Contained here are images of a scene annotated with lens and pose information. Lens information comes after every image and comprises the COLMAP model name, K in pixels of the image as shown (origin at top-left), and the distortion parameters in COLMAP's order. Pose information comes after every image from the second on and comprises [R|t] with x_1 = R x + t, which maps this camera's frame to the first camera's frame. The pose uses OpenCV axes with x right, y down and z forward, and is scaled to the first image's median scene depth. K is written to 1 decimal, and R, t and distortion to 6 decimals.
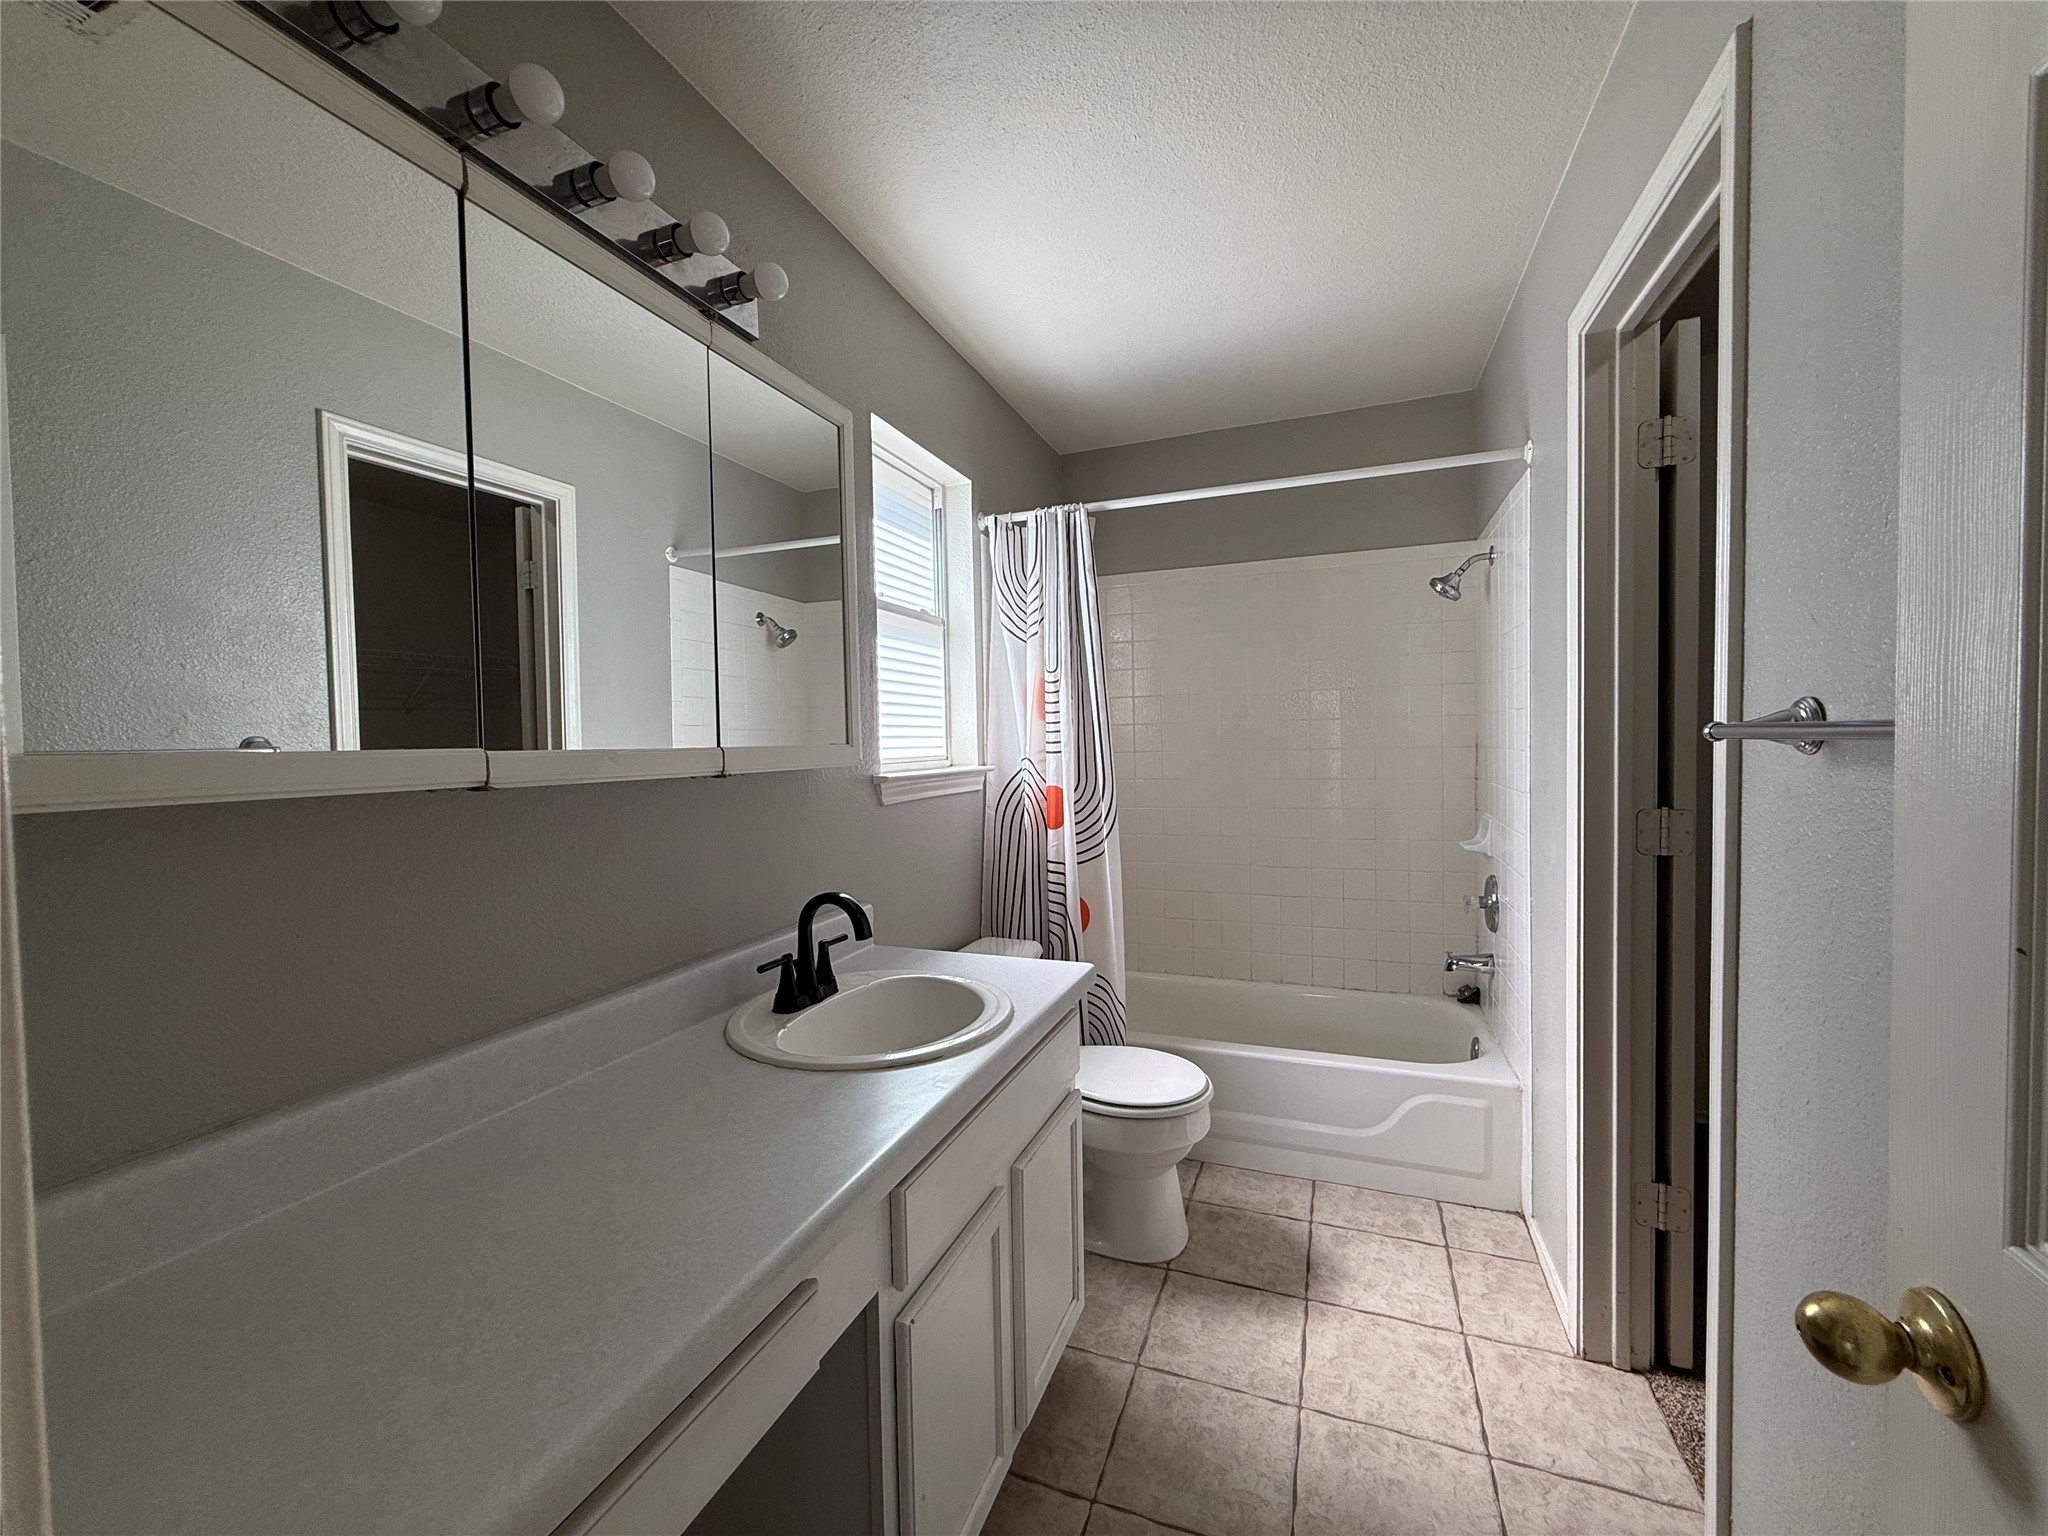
lens RADIAL K [[818.6, 0, 1019.9], [0, 818.6, 765.2], [0, 0, 1]] dist [-0.000719, -0.000208]
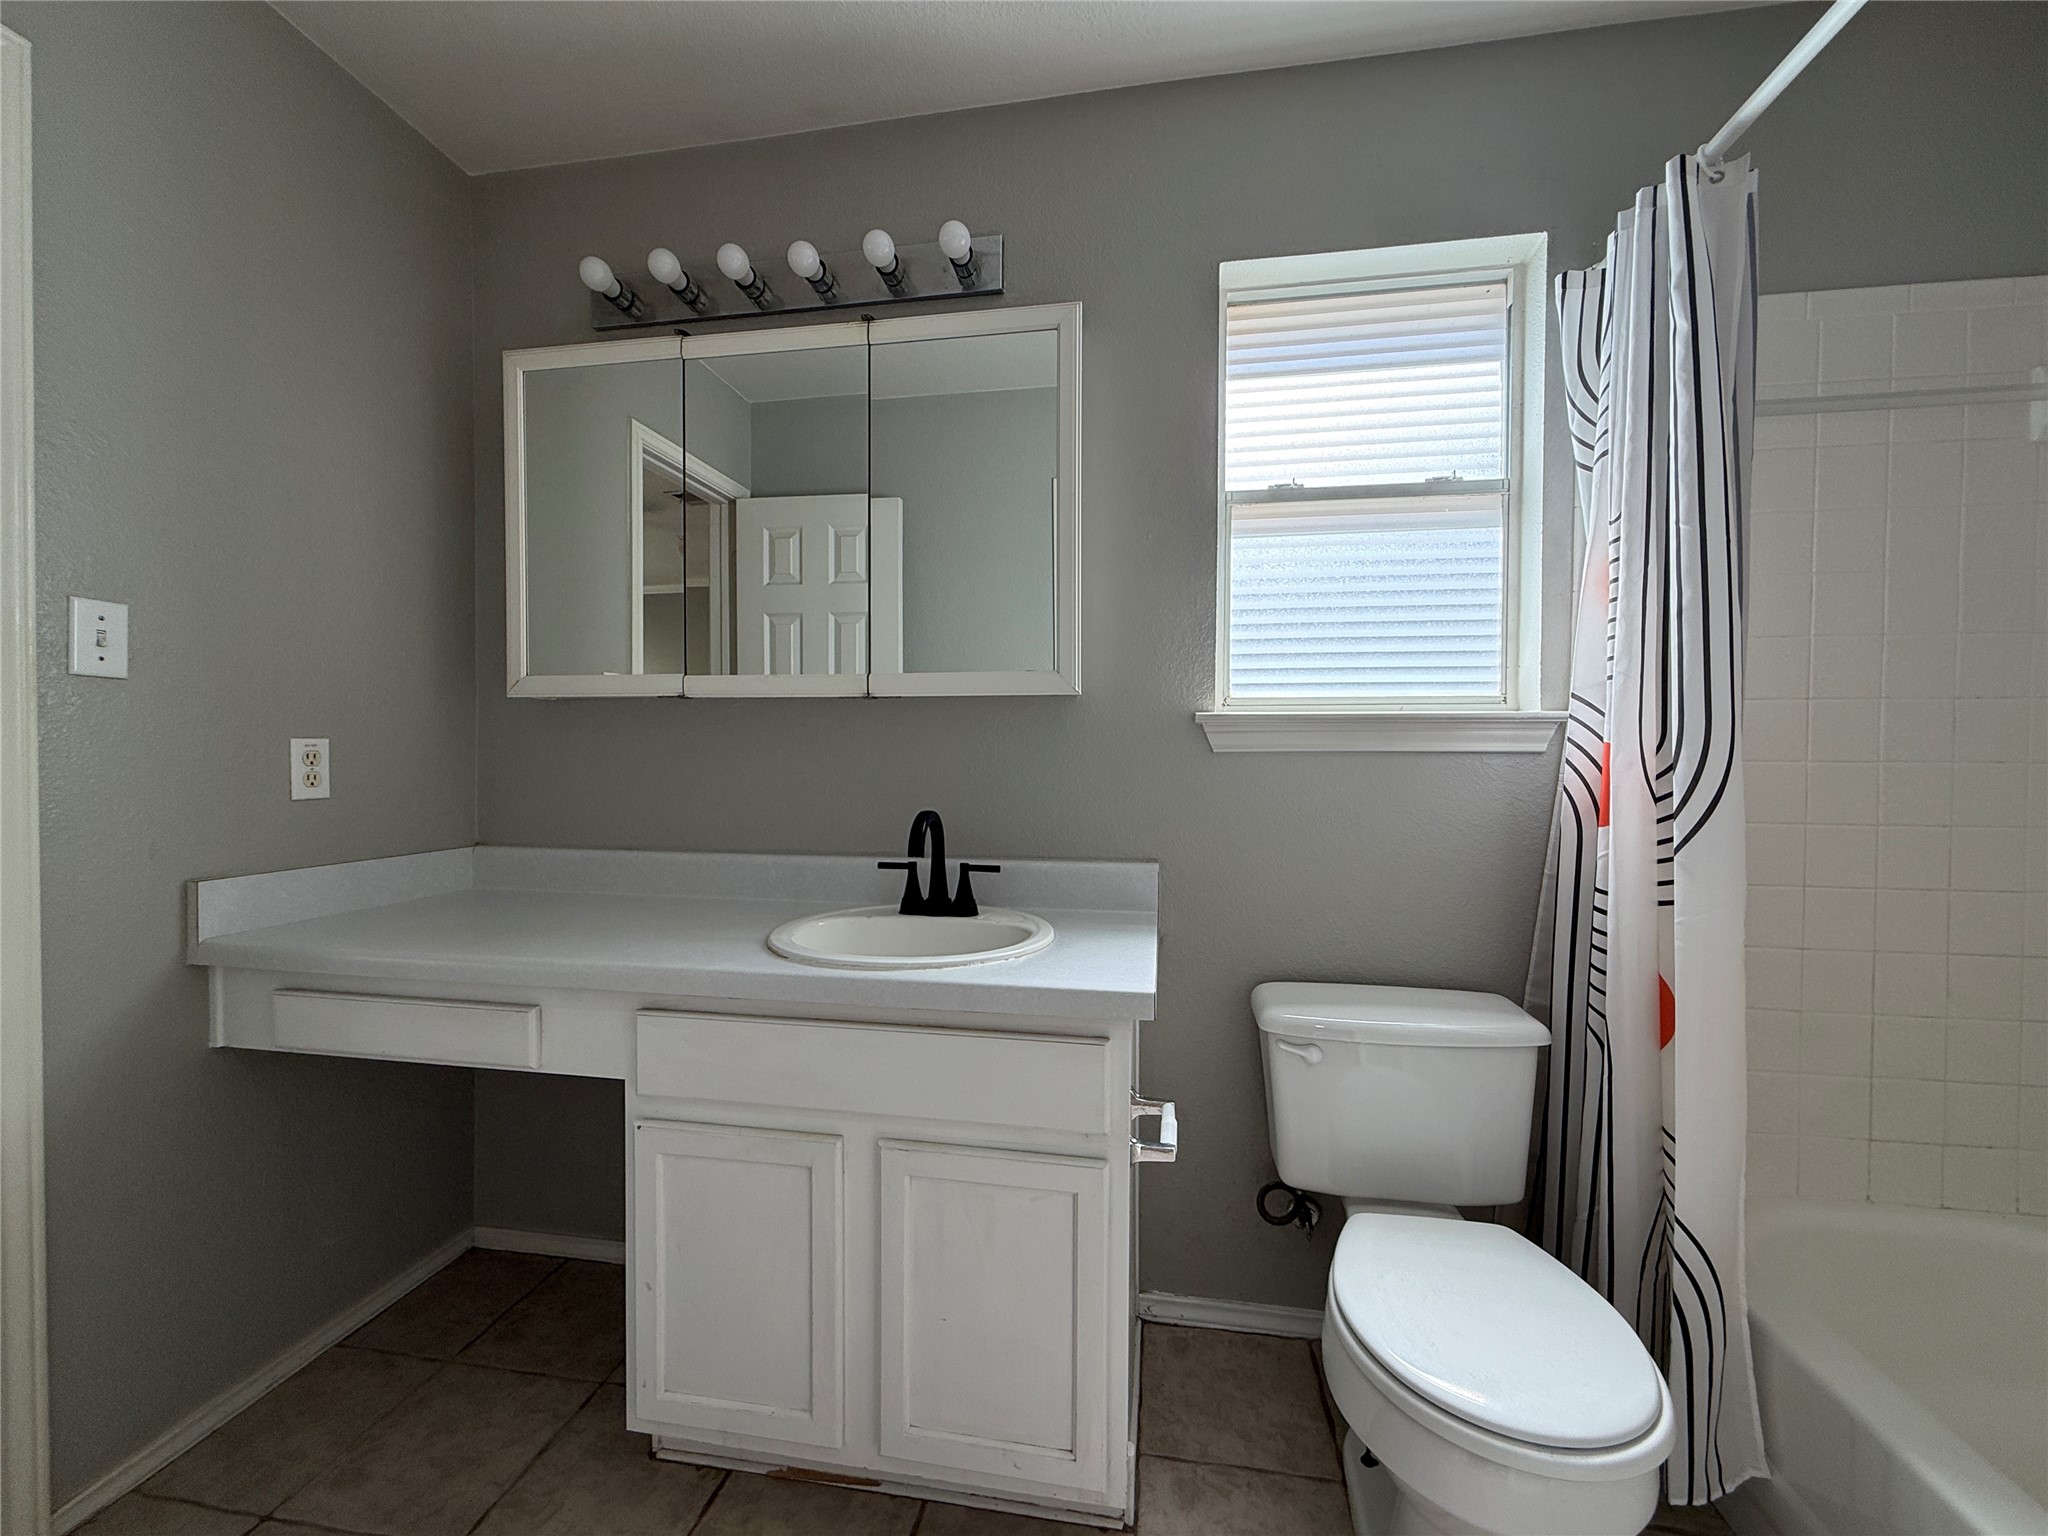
lens RADIAL K [[818.6, 0, 1023.7], [0, 818.6, 768.1], [0, 0, 1]] dist [-0.000719, -0.000208]
pose [[0.210224, 0.032610, -0.977109, 0.584676], [-0.036746, 0.999001, 0.025435, 0.052766], [0.976962, 0.030558, 0.211213, 0.654999]]
